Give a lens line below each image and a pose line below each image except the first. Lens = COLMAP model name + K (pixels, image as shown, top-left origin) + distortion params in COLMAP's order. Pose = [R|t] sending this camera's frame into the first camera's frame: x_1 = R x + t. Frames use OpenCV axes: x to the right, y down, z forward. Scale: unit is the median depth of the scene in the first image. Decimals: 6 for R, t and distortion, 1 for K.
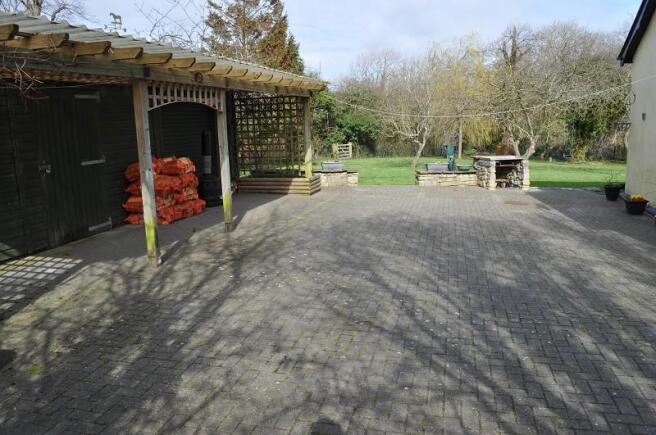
lens RADIAL K [[509.8, 0, 328.0], [0, 509.8, 217.5], [0, 0, 1]] dist [-0.085992, 0.007187]
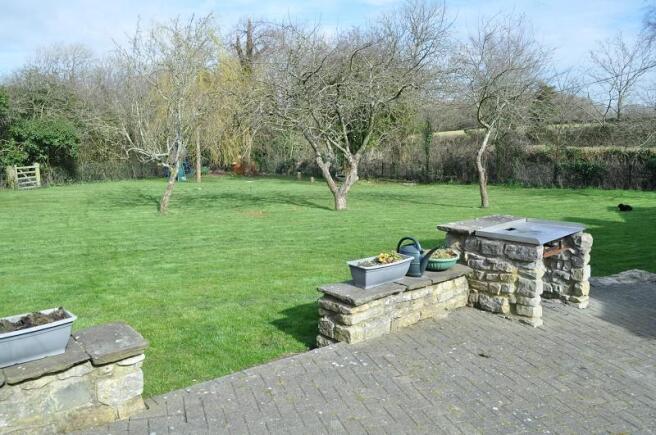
lens RADIAL K [[509.8, 0, 328.0], [0, 509.8, 217.5], [0, 0, 1]] dist [-0.085992, 0.007187]
pose [[0.834964, -0.068989, 0.545964, 0.004681], [0.081086, 0.996705, 0.001939, -0.051208], [-0.544298, 0.042651, 0.837807, 0.279856]]
